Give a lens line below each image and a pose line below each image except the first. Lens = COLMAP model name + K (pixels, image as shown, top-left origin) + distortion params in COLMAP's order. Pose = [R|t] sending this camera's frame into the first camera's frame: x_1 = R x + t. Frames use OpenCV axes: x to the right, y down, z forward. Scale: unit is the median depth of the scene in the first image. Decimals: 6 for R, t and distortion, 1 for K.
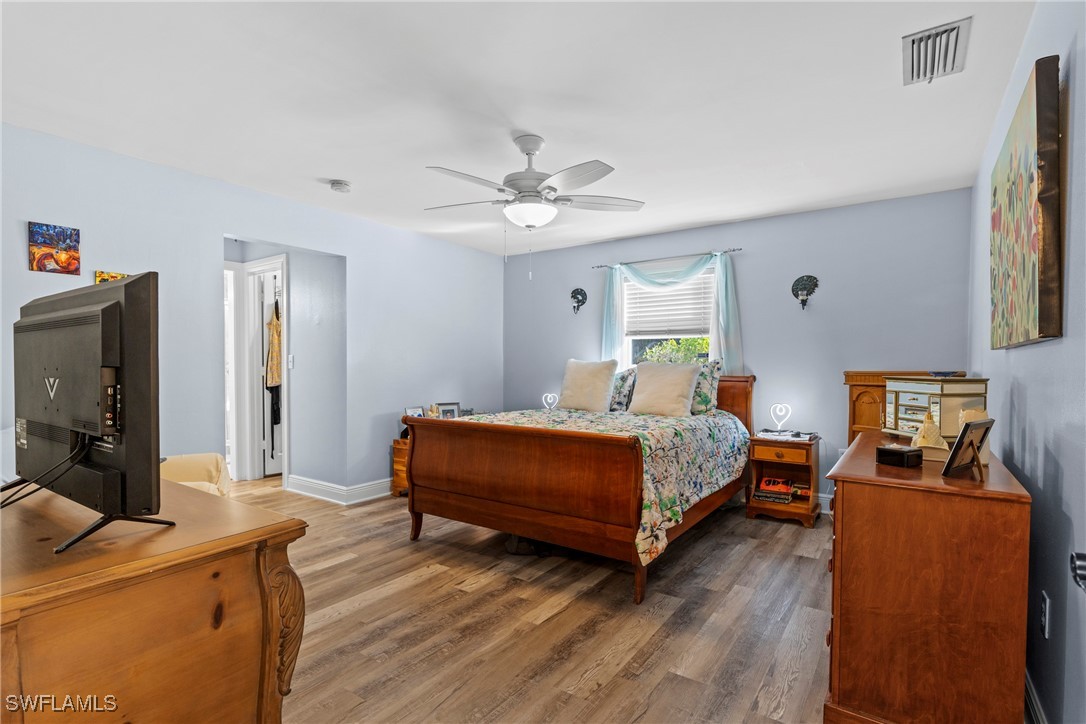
lens RADIAL K [[521.3, 0, 567.3], [0, 521.3, 361.0], [0, 0, 1]] dist [0.000569, 0.000096]
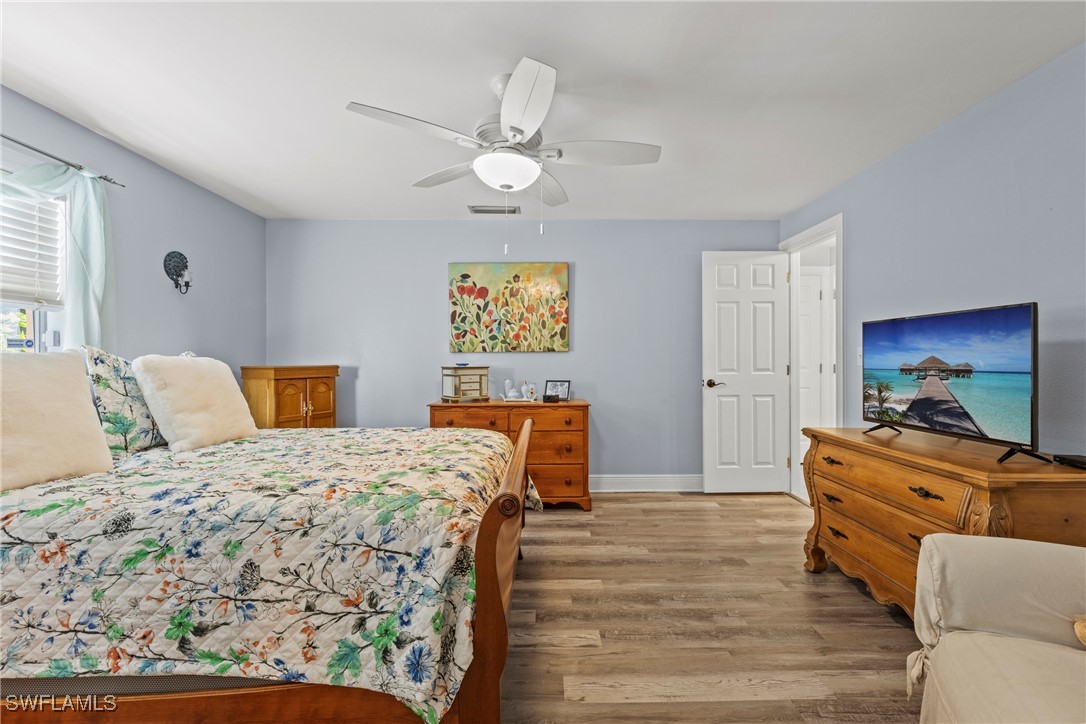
lens RADIAL K [[485.6, 0, 543.0], [0, 485.6, 362.0], [0, 0, 1]] dist [-0.000021, -0.000023]
pose [[-0.554483, -0.001901, 0.832193, -0.776644], [-0.002634, 0.999996, 0.000530, 0.010704], [-0.832191, -0.001898, -0.554486, 1.487080]]
